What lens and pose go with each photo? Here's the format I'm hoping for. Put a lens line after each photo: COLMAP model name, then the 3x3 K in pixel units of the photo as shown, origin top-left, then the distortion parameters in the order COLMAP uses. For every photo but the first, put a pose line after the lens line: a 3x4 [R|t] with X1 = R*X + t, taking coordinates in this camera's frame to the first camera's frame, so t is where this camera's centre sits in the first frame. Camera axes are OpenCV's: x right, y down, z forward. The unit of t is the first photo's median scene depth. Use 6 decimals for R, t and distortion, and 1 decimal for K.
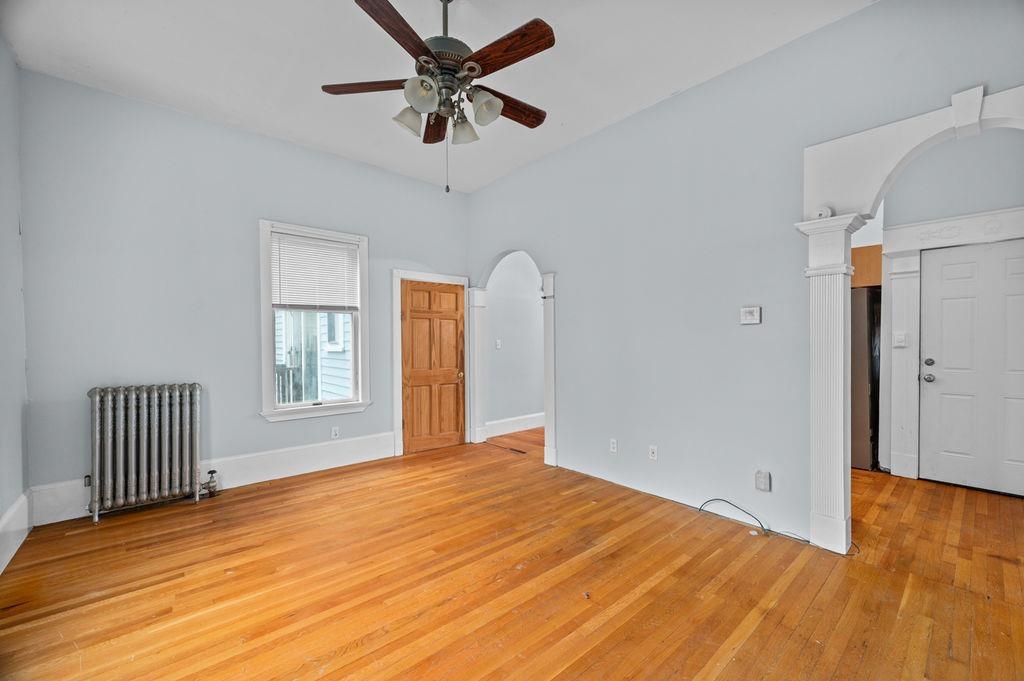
lens RADIAL K [[415.4, 0, 508.0], [0, 415.4, 347.1], [0, 0, 1]] dist [-0.003468, -0.000308]
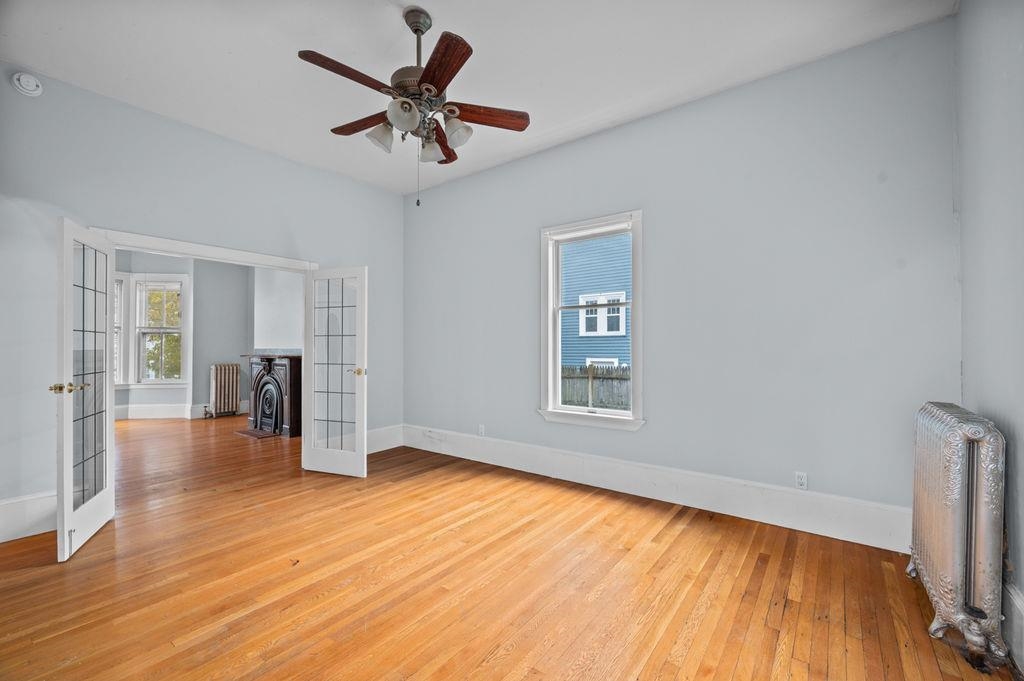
lens RADIAL K [[431.2, 0, 513.1], [0, 431.2, 343.4], [0, 0, 1]] dist [0.000734, 0.000077]
pose [[-0.976492, 0.010232, -0.215312, -0.106605], [0.008716, 0.999930, 0.007986, -0.017990], [0.215378, 0.005922, -0.976513, 1.592792]]
